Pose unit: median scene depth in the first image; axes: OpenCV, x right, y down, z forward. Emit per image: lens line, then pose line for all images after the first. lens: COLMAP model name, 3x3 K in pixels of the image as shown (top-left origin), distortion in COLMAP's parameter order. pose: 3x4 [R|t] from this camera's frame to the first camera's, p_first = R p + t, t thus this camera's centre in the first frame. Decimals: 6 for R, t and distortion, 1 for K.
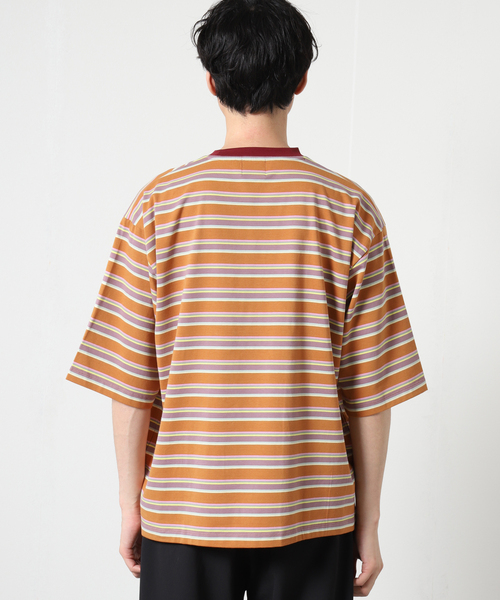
lens RADIAL K [[1861.2, 0, 252.5], [0, 1861.2, 299.7], [0, 0, 1]] dist [1.093530, 0.000000]
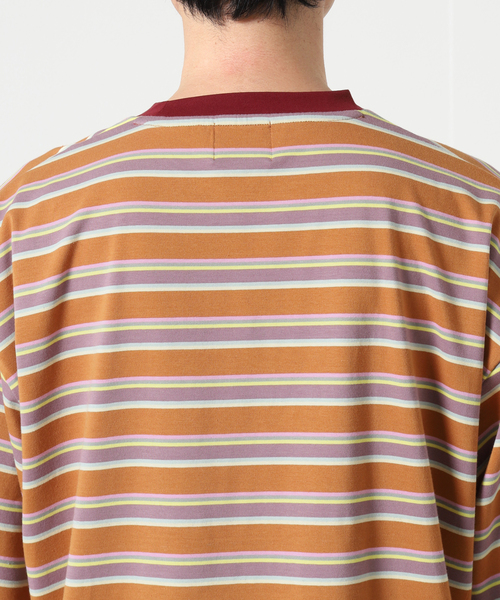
lens RADIAL K [[1861.2, 0, 246.6], [0, 1861.2, 302.7], [0, 0, 1]] dist [1.093530, 0.000000]
pose [[0.998913, -0.033213, -0.032712, 0.014378], [0.034093, 0.999061, 0.026749, -0.045915], [0.031793, -0.027835, 0.999107, 0.581129]]
